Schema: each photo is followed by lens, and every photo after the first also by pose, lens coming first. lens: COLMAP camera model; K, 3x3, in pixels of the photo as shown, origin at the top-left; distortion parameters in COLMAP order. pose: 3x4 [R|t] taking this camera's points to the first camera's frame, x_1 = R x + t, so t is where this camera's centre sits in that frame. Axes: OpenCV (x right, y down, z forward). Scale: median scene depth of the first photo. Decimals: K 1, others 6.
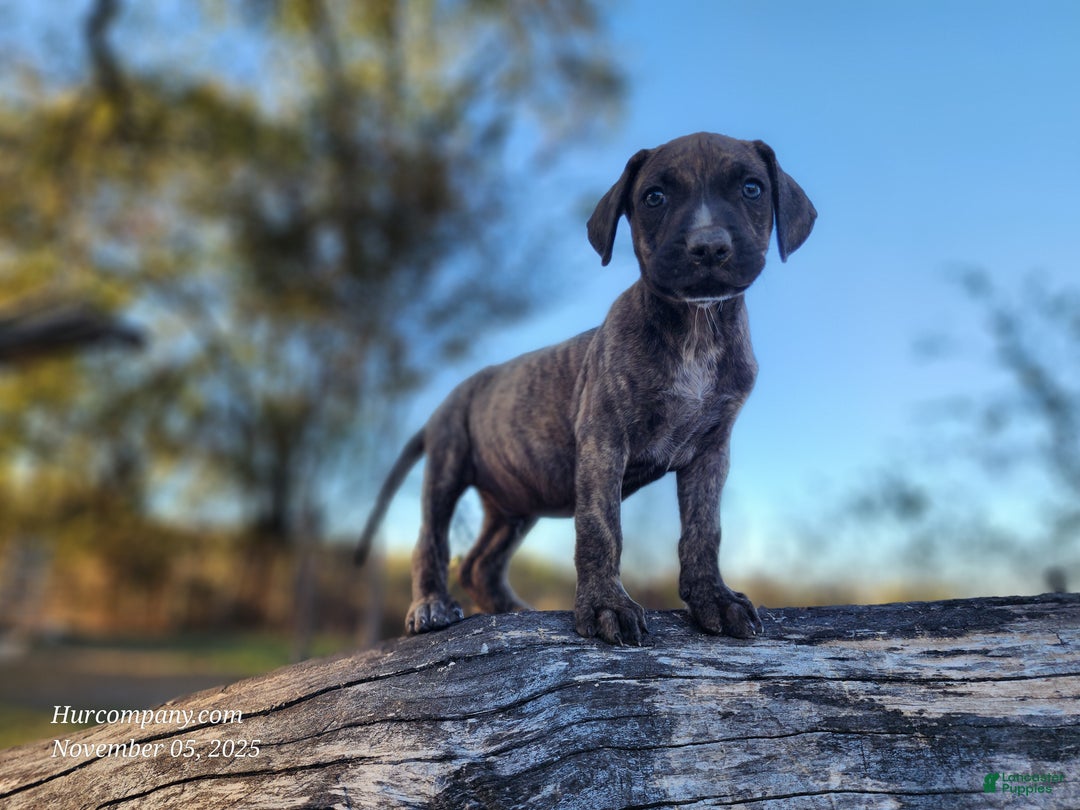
lens RADIAL K [[772.8, 0, 527.7], [0, 772.8, 397.8], [0, 0, 1]] dist [0.046192, -0.055614]
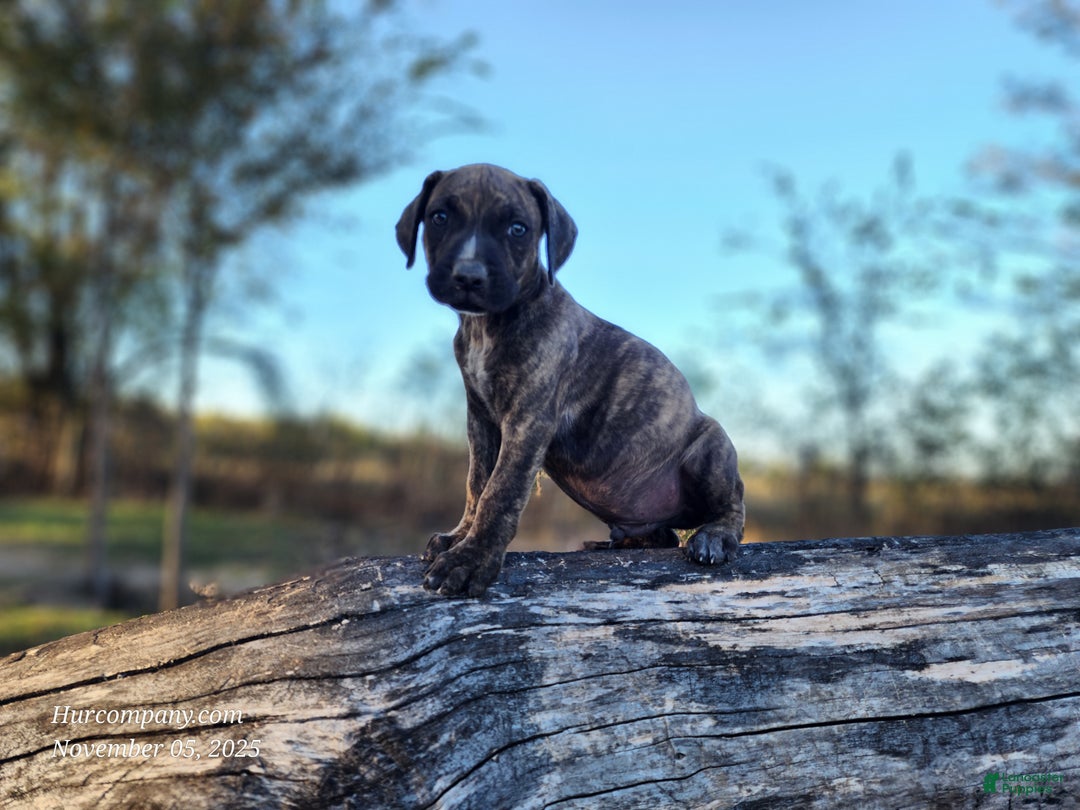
lens RADIAL K [[769.1, 0, 540.0], [0, 769.1, 405.0], [0, 0, 1]] dist [0.049573, -0.058090]
pose [[0.967792, 0.024098, 0.250594, -0.117957], [-0.069512, 0.982290, 0.173997, -0.169138], [-0.241963, -0.185813, 0.952328, -0.040310]]
